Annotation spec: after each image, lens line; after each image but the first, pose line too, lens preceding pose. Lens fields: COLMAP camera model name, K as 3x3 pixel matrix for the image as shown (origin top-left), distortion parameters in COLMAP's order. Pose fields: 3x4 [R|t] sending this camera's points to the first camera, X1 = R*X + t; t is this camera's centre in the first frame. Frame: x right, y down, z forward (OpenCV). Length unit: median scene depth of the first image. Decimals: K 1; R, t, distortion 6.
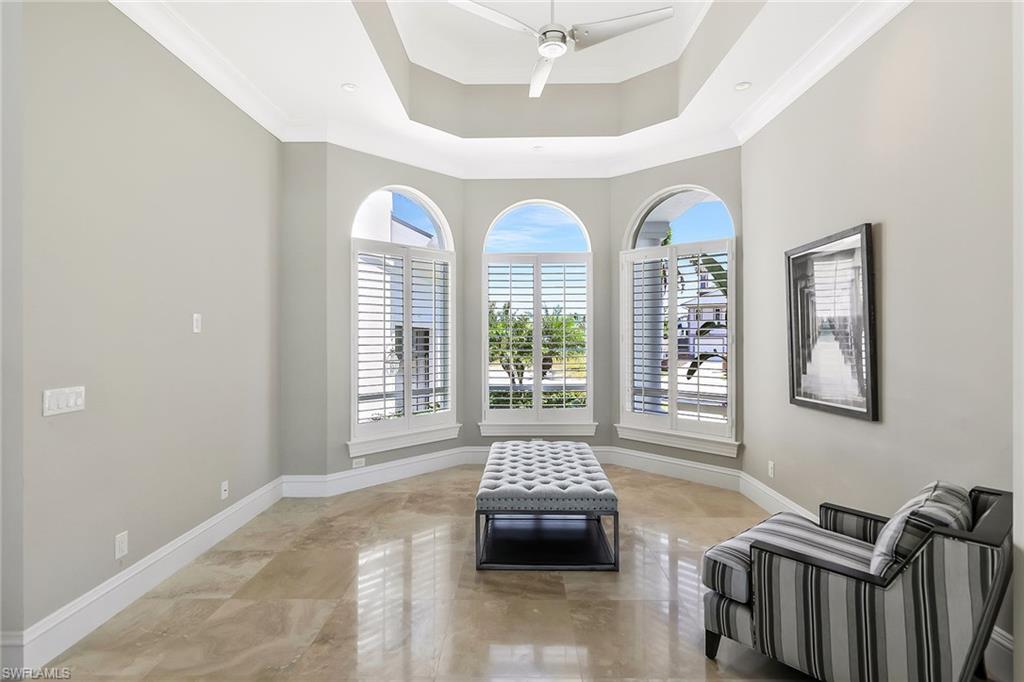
lens RADIAL K [[509.7, 0, 514.1], [0, 509.7, 336.2], [0, 0, 1]] dist [-0.002349, 0.001430]
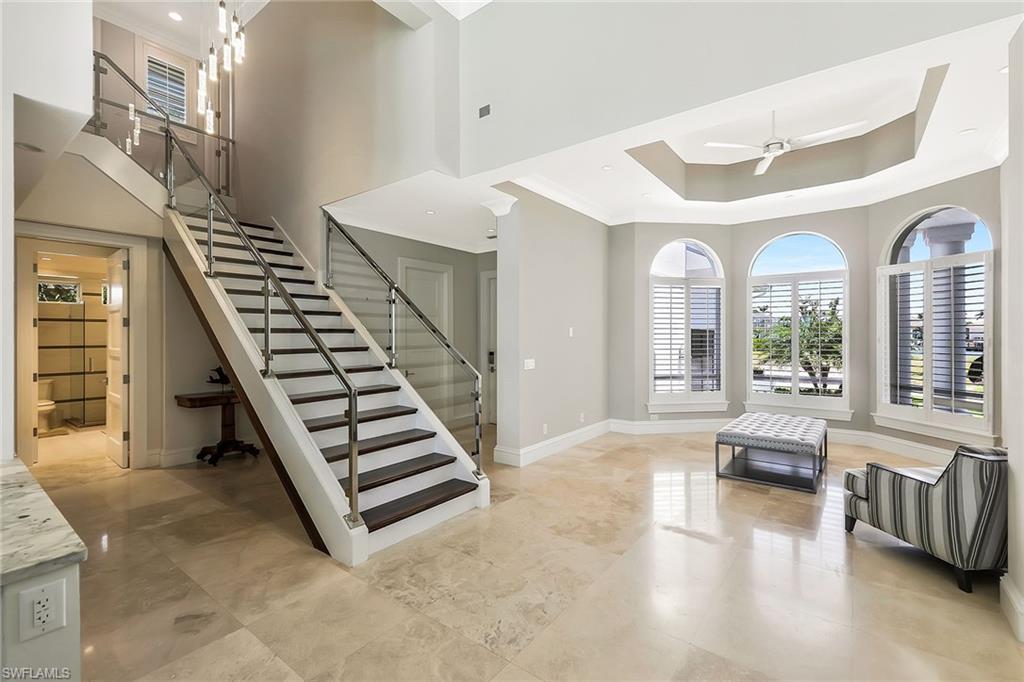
lens RADIAL K [[450.3, 0, 512.5], [0, 450.3, 336.2], [0, 0, 1]] dist [-0.000312, -0.000441]
pose [[0.803957, 0.000257, -0.594687, 0.183120], [-0.001146, 0.999999, -0.001117, -0.005259], [0.594686, 0.001579, 0.803956, -0.414347]]
